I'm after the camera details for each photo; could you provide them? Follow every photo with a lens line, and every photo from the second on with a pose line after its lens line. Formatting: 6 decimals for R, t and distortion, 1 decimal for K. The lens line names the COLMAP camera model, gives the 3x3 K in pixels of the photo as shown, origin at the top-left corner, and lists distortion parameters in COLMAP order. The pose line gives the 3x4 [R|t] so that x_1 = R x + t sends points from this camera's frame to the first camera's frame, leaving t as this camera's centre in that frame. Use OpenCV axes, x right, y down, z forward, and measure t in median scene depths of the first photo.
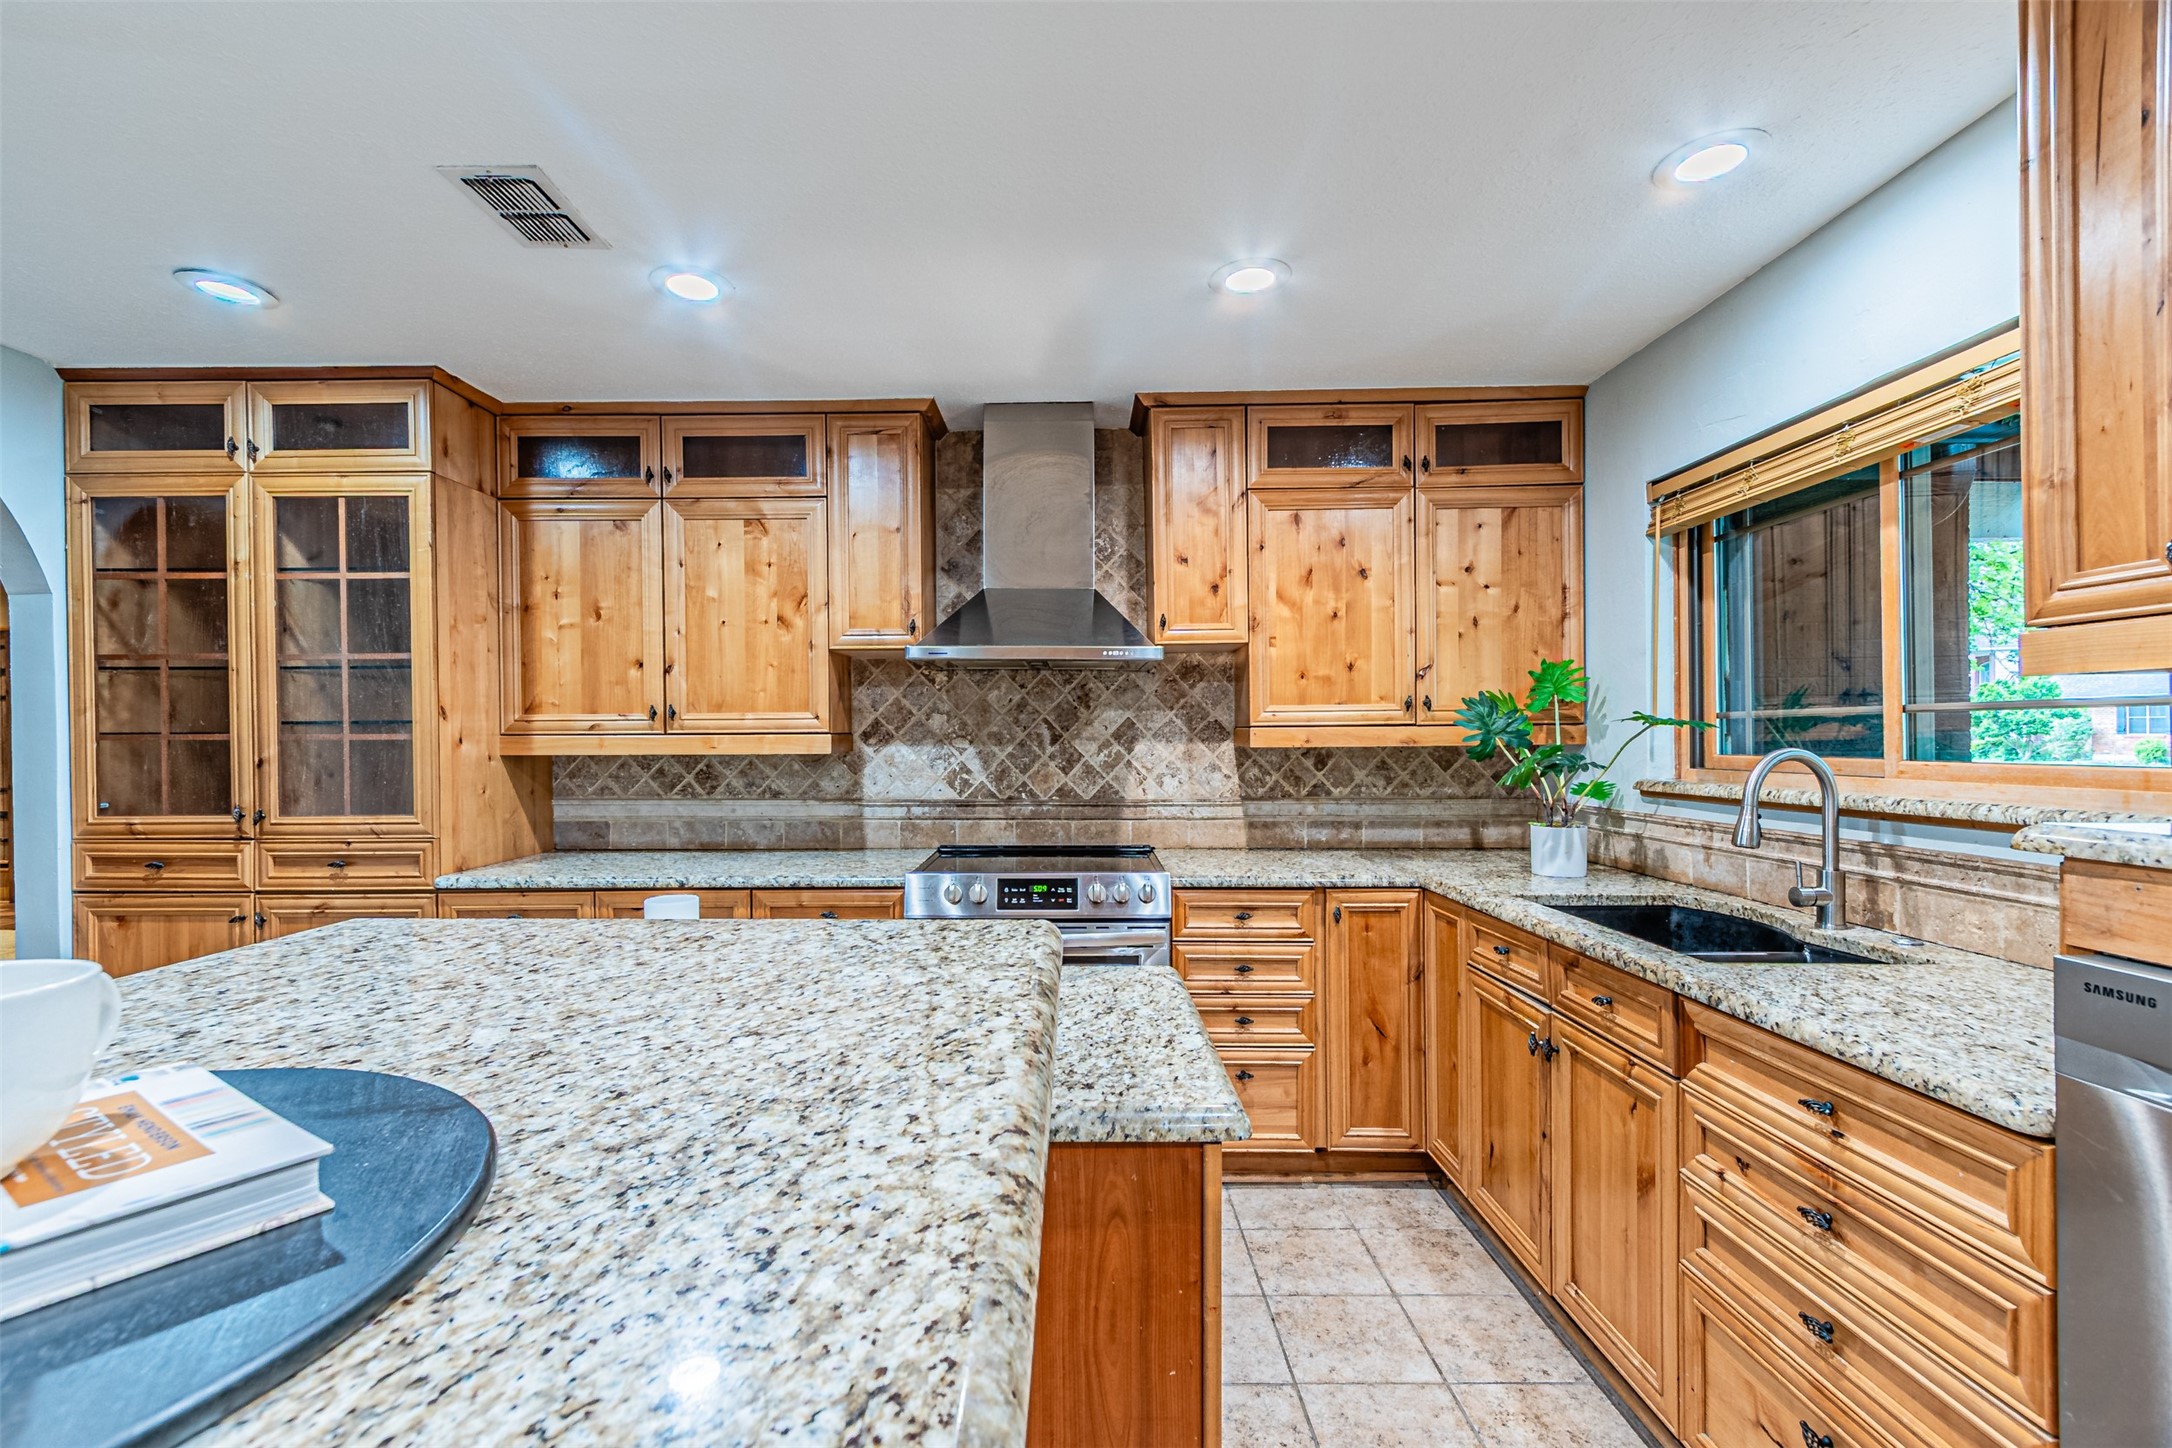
lens RADIAL K [[932.4, 0, 1060.7], [0, 932.4, 744.5], [0, 0, 1]] dist [0.003511, 0.000143]
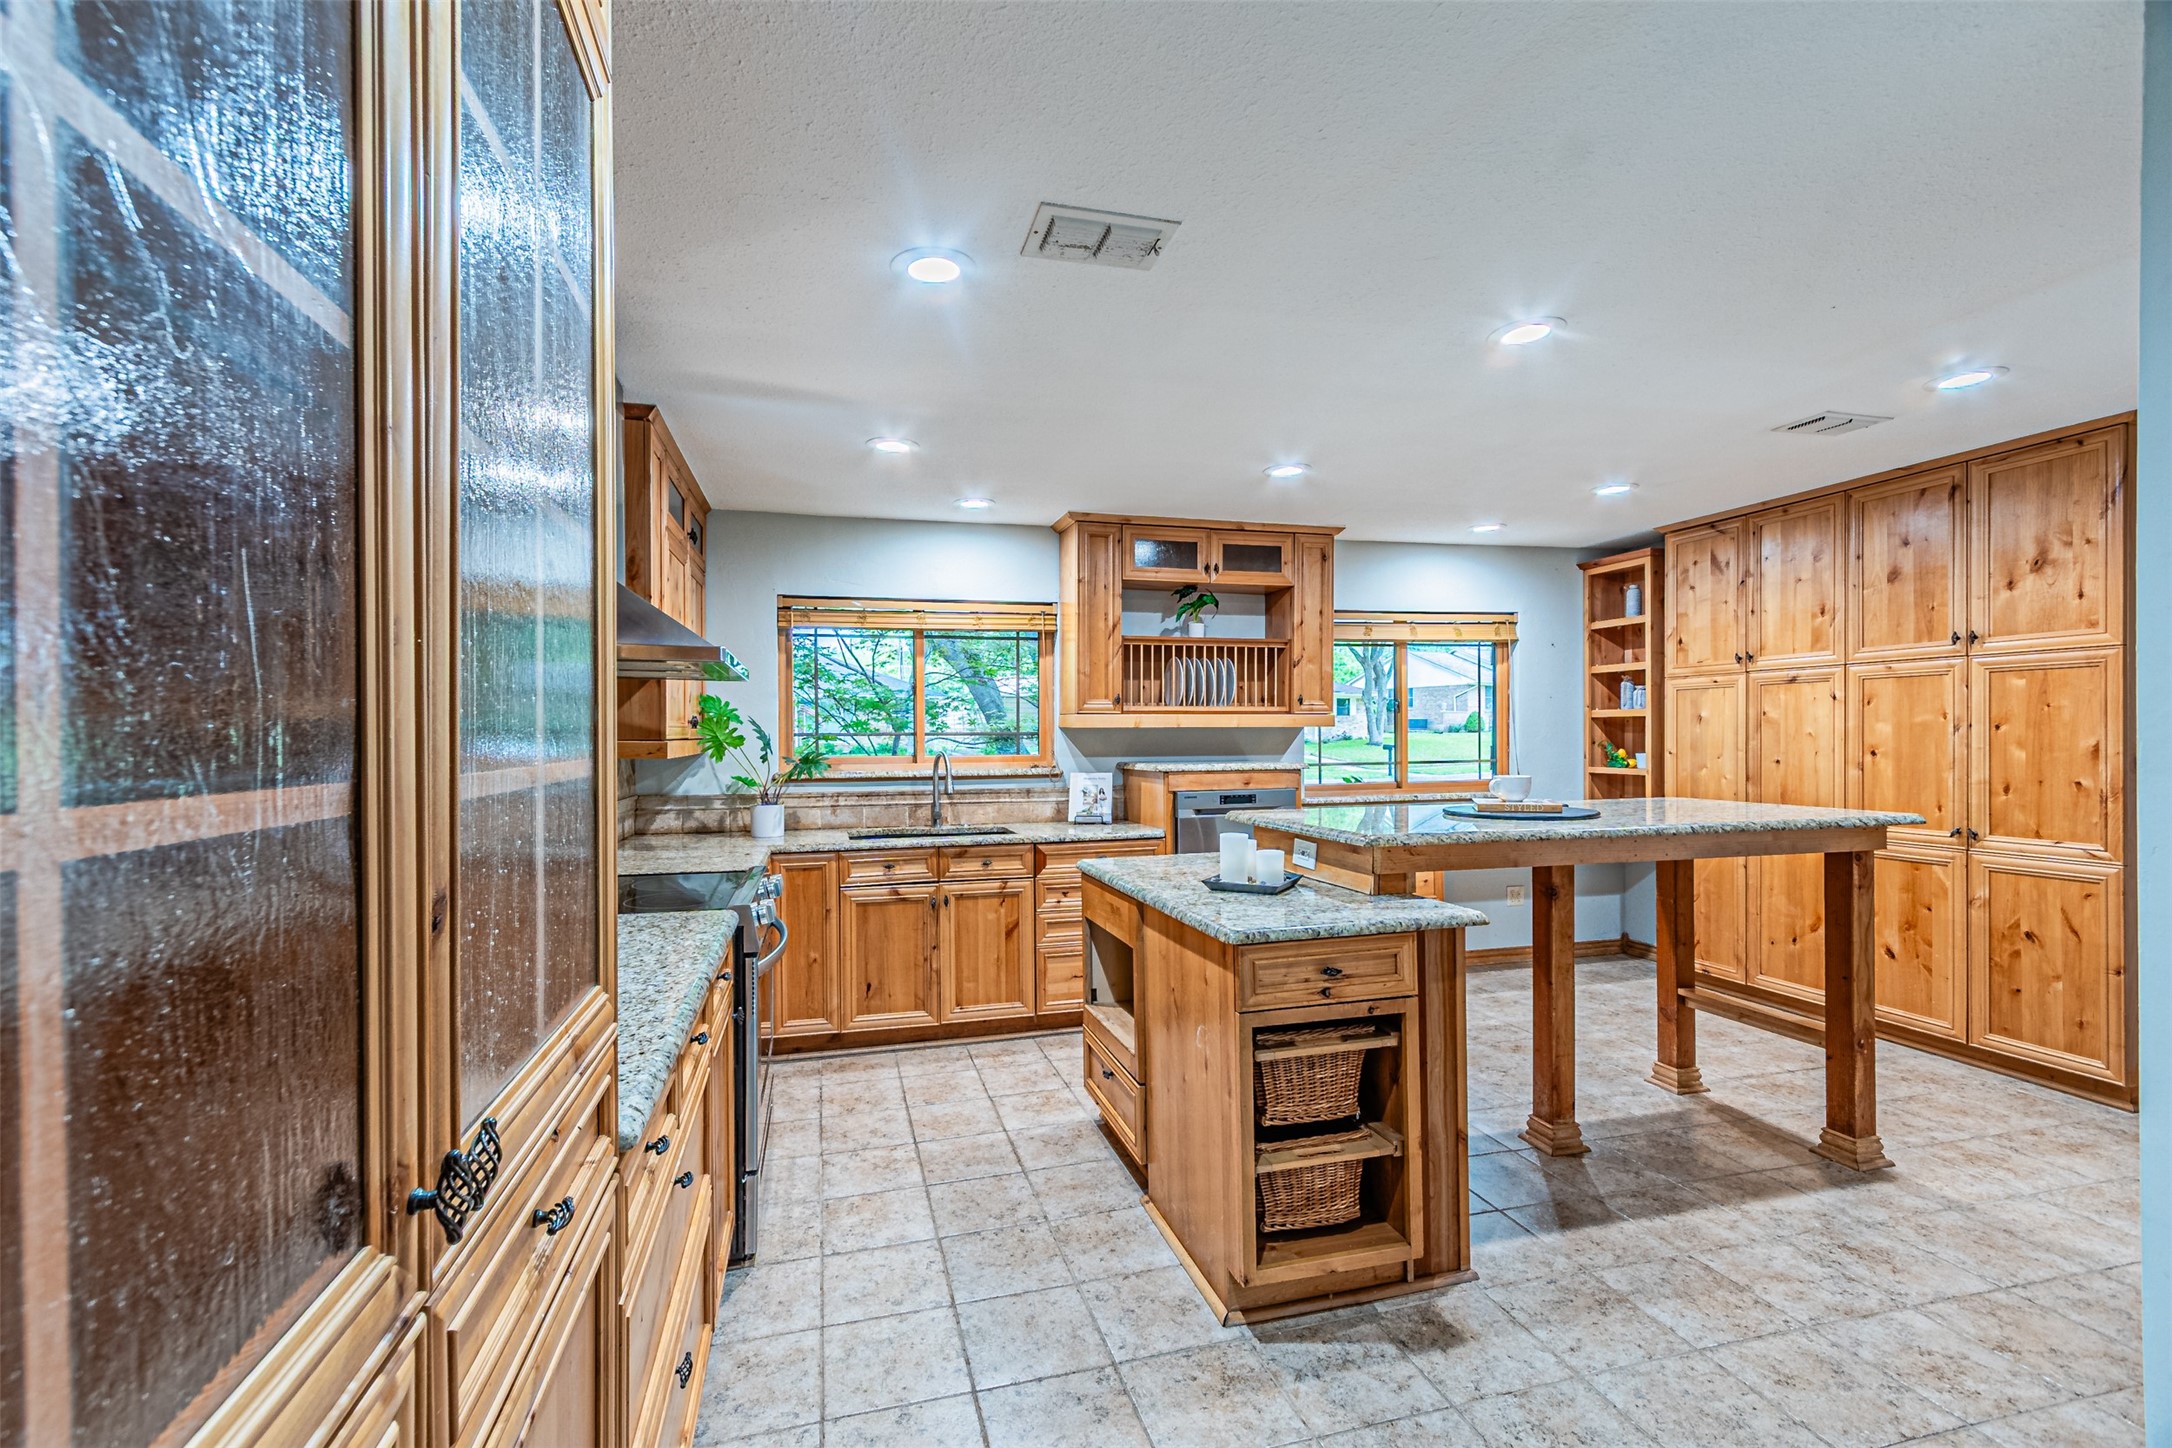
lens RADIAL K [[932.4, 0, 1060.7], [0, 932.4, 744.5], [0, 0, 1]] dist [0.003511, 0.000143]
pose [[-0.256488, -0.000694, 0.966547, -1.559912], [0.012909, 0.999908, 0.004143, -0.018832], [-0.966461, 0.013540, -0.256455, 1.319693]]
